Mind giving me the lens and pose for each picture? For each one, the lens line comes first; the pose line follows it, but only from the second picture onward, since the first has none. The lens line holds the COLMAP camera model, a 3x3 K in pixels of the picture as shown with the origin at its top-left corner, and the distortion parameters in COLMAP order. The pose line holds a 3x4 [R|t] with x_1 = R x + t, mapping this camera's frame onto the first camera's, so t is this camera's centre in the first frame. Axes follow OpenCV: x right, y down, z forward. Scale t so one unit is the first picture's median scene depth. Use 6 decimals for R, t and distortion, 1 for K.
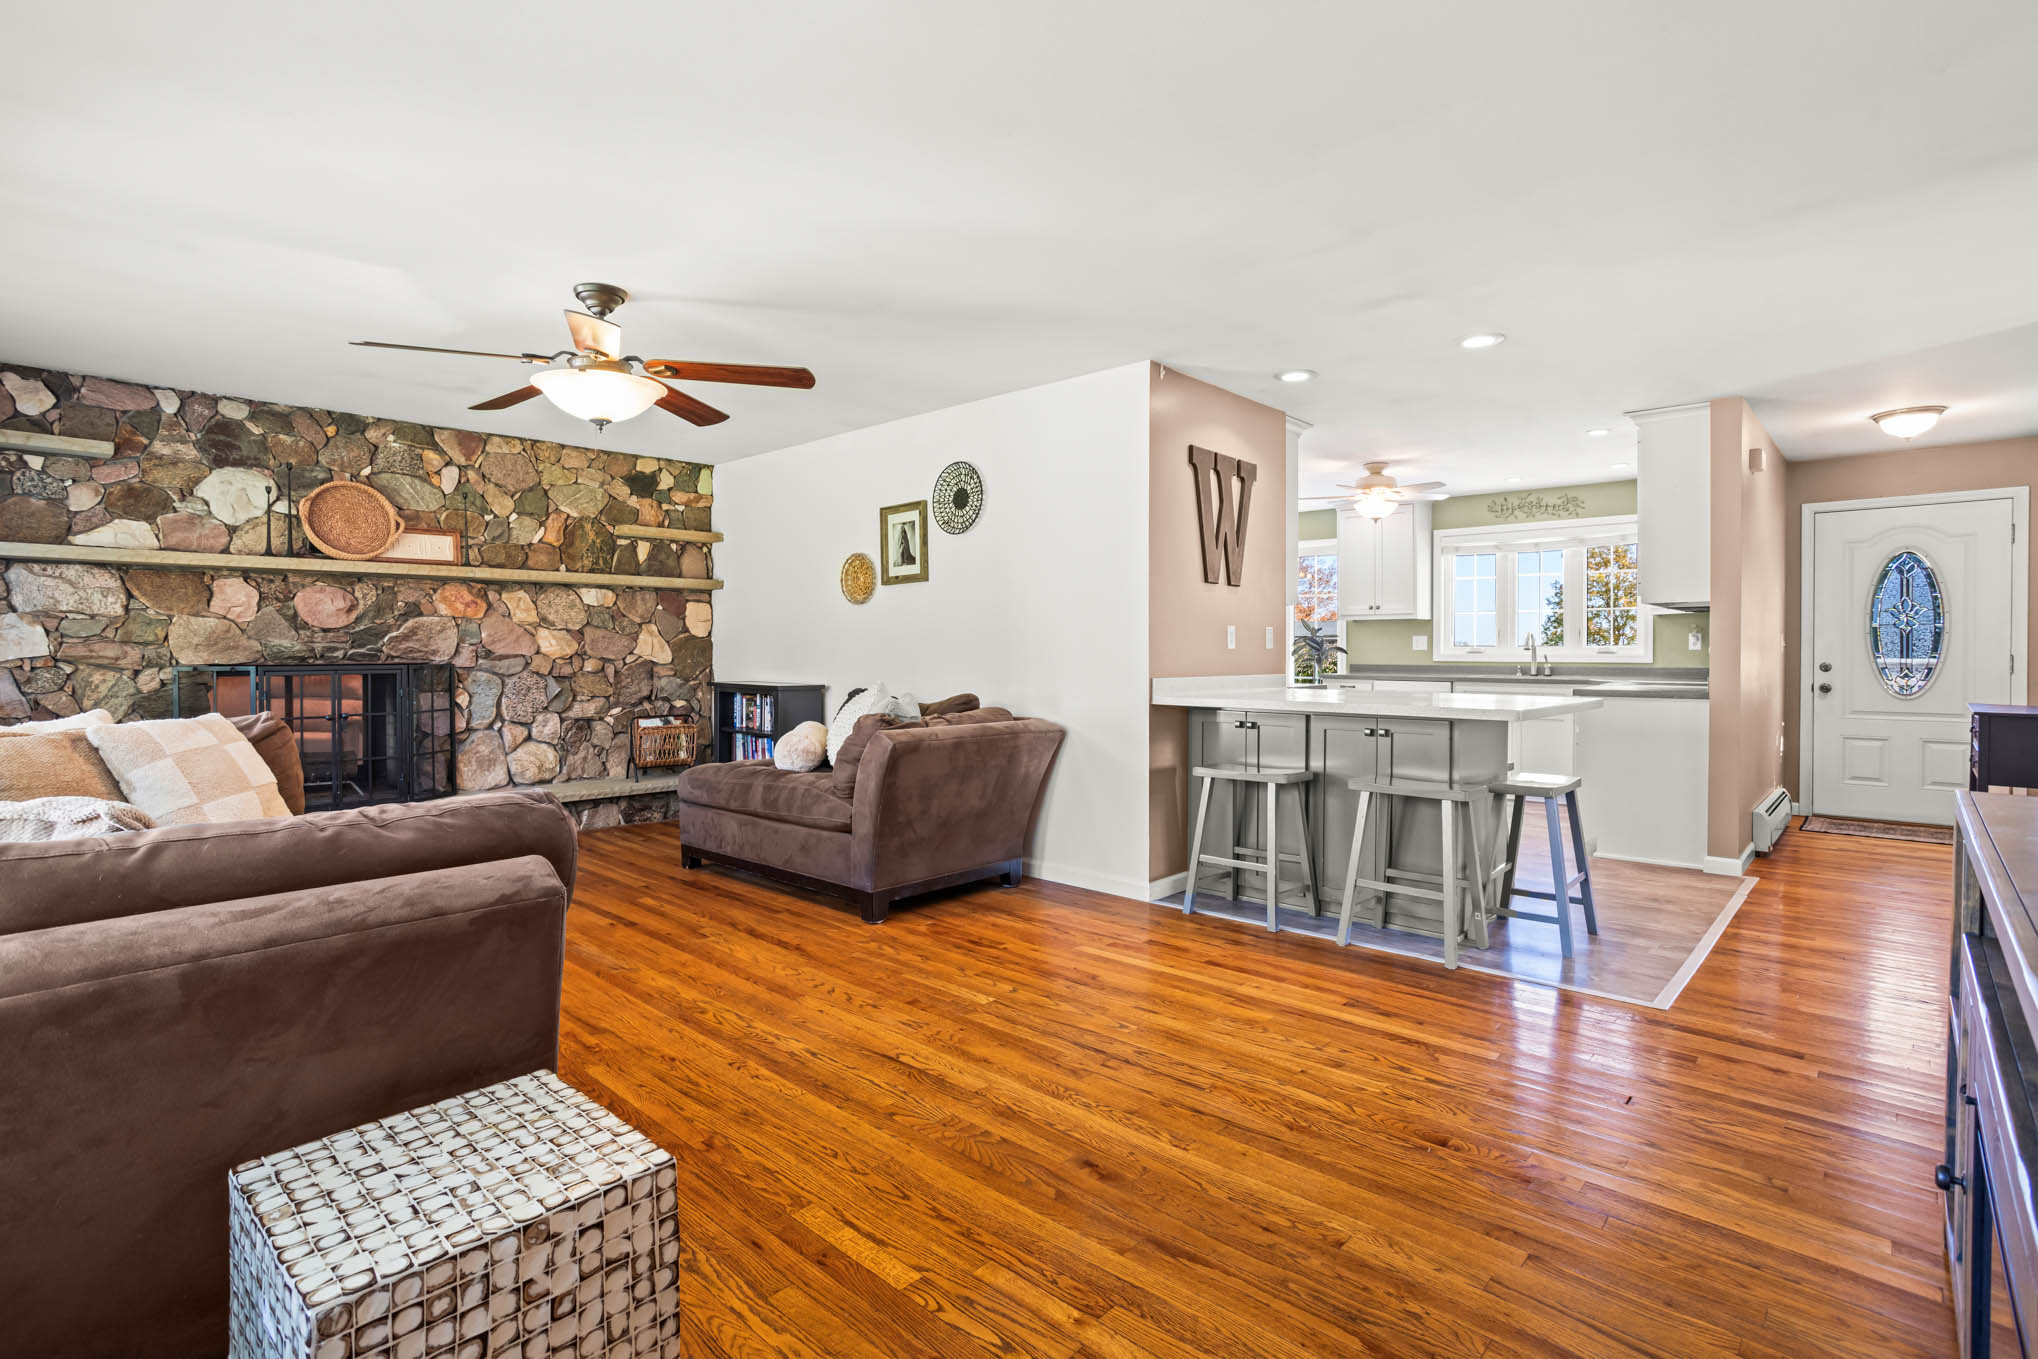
lens RADIAL K [[992.1, 0, 1015.3], [0, 992.1, 647.6], [0, 0, 1]] dist [-0.049333, 0.028674]
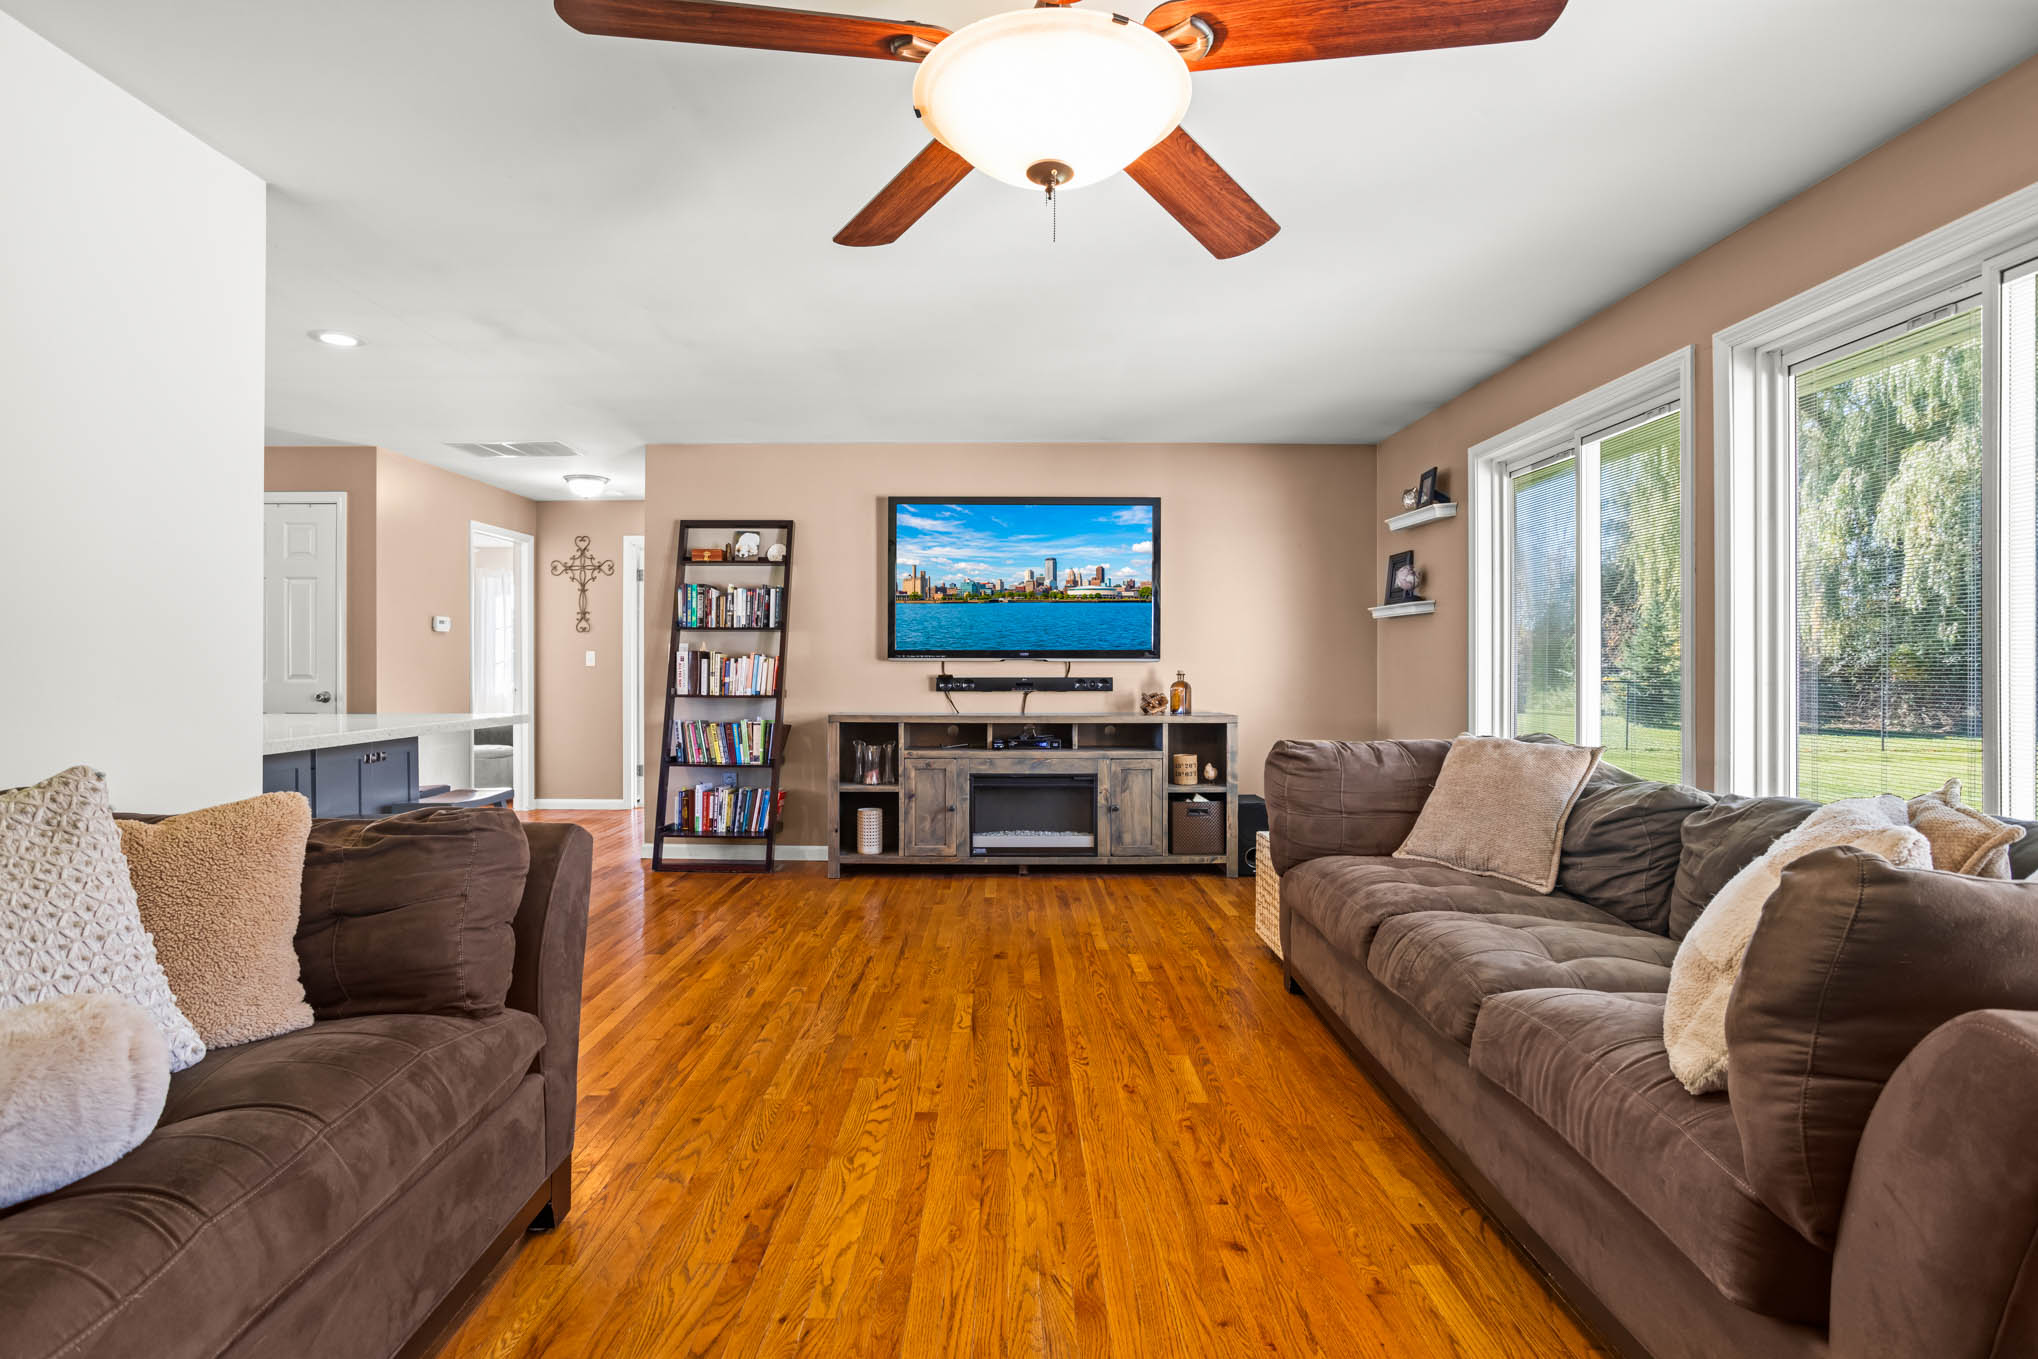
lens RADIAL K [[992.1, 0, 1003.5], [0, 992.1, 650.7], [0, 0, 1]] dist [-0.049333, 0.028674]
pose [[-0.680001, 0.006782, 0.733179, -0.540003], [-0.002621, 0.999928, -0.011680, -0.001157], [-0.733206, -0.009864, -0.679935, 0.961026]]
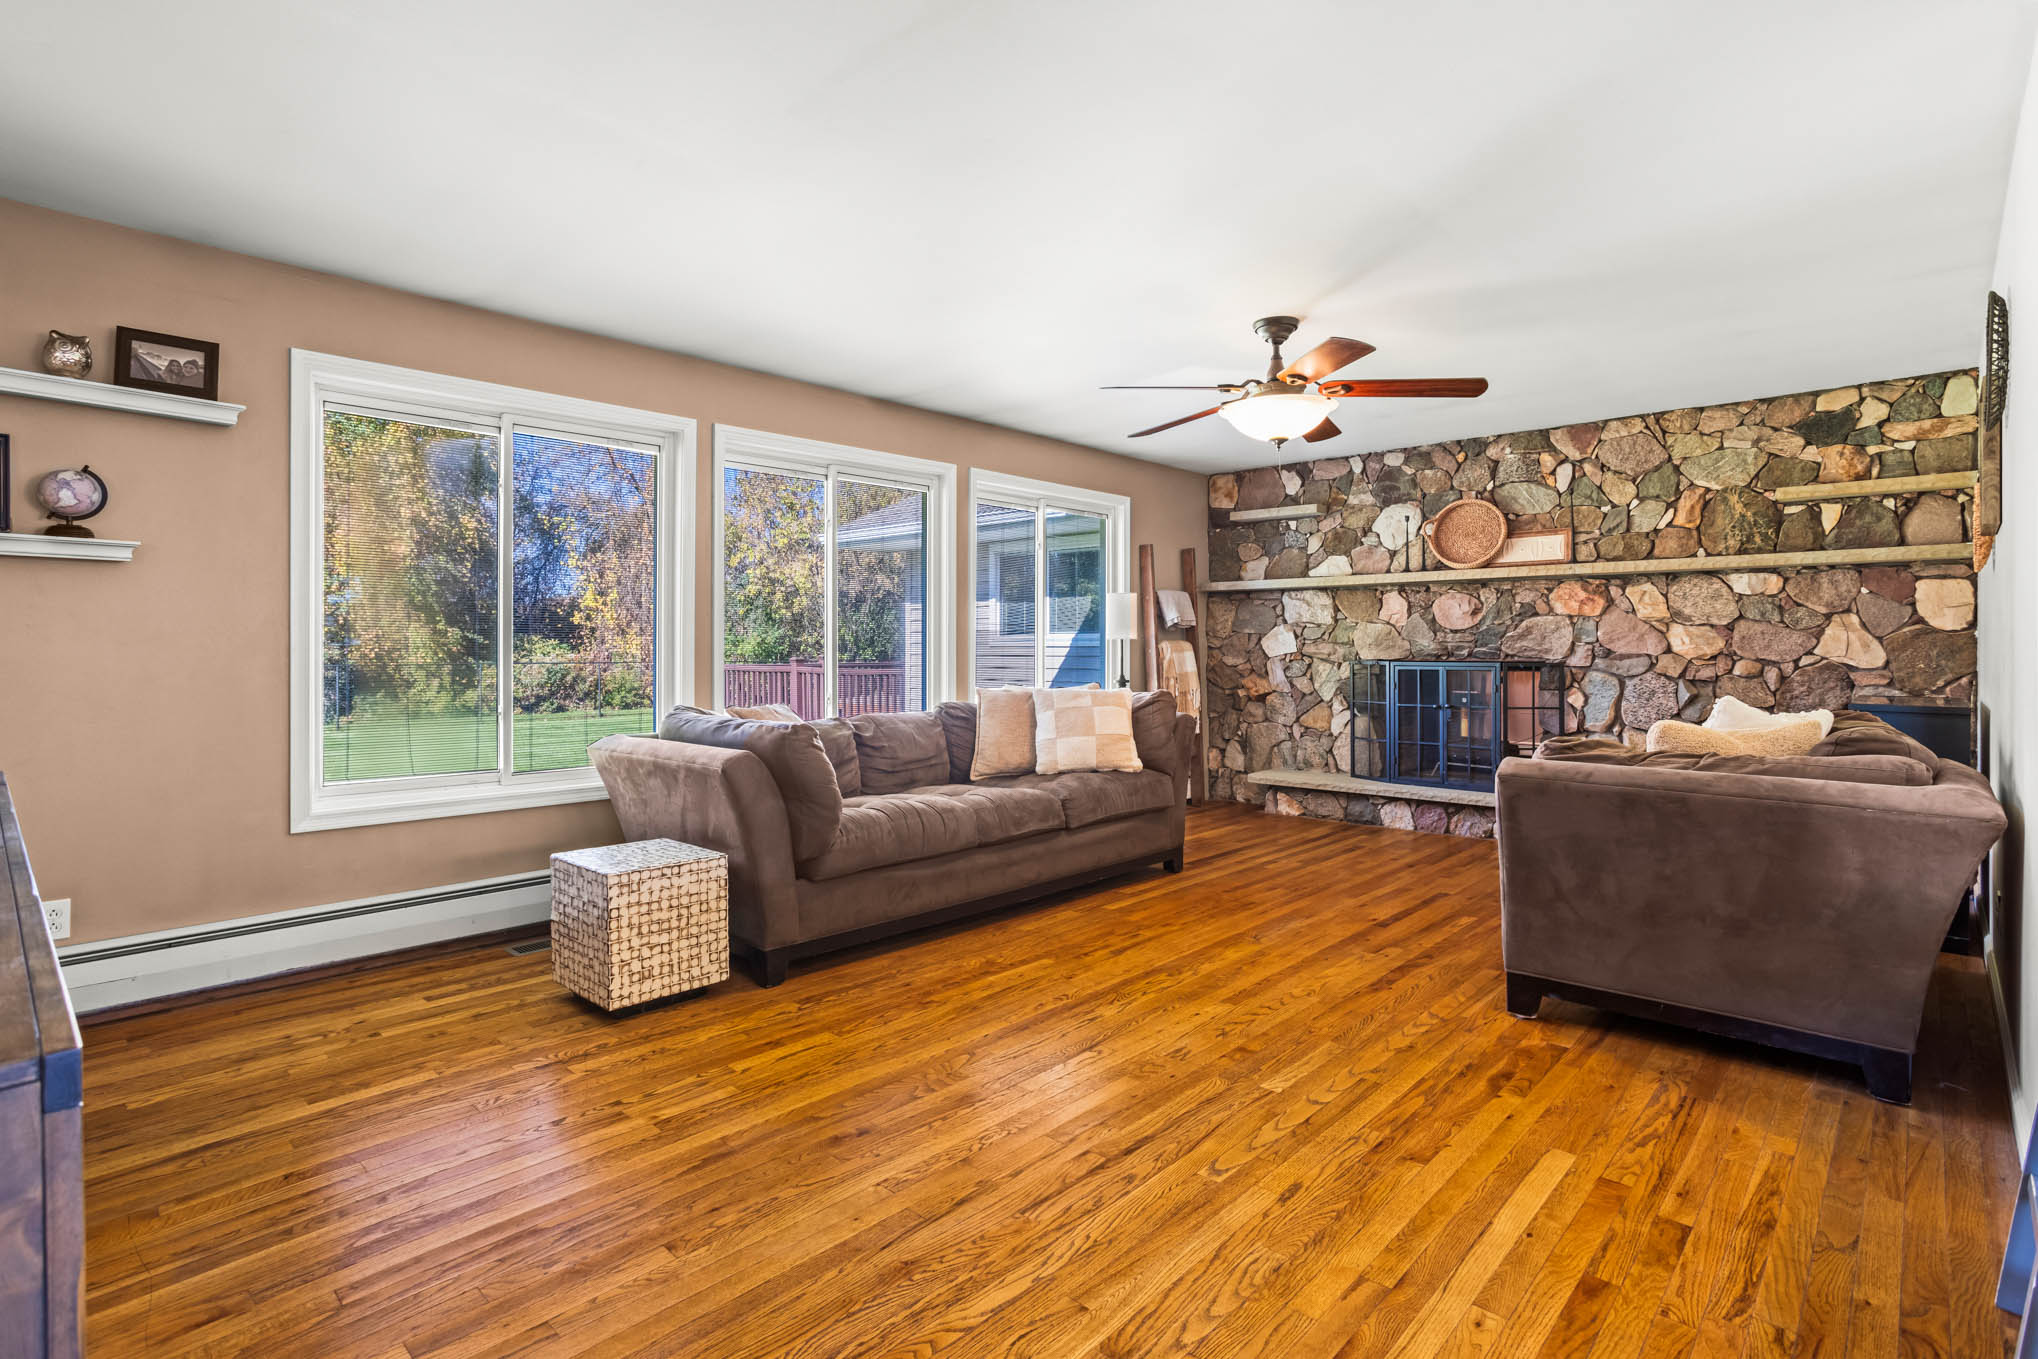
lens RADIAL K [[992.1, 0, 996.6], [0, 992.1, 655.9], [0, 0, 1]] dist [-0.049333, 0.028674]
pose [[-0.019011, 0.009311, -0.999776, 0.494663], [0.002404, 0.999954, 0.009267, -0.001067], [0.999816, -0.002227, -0.019033, 0.508126]]
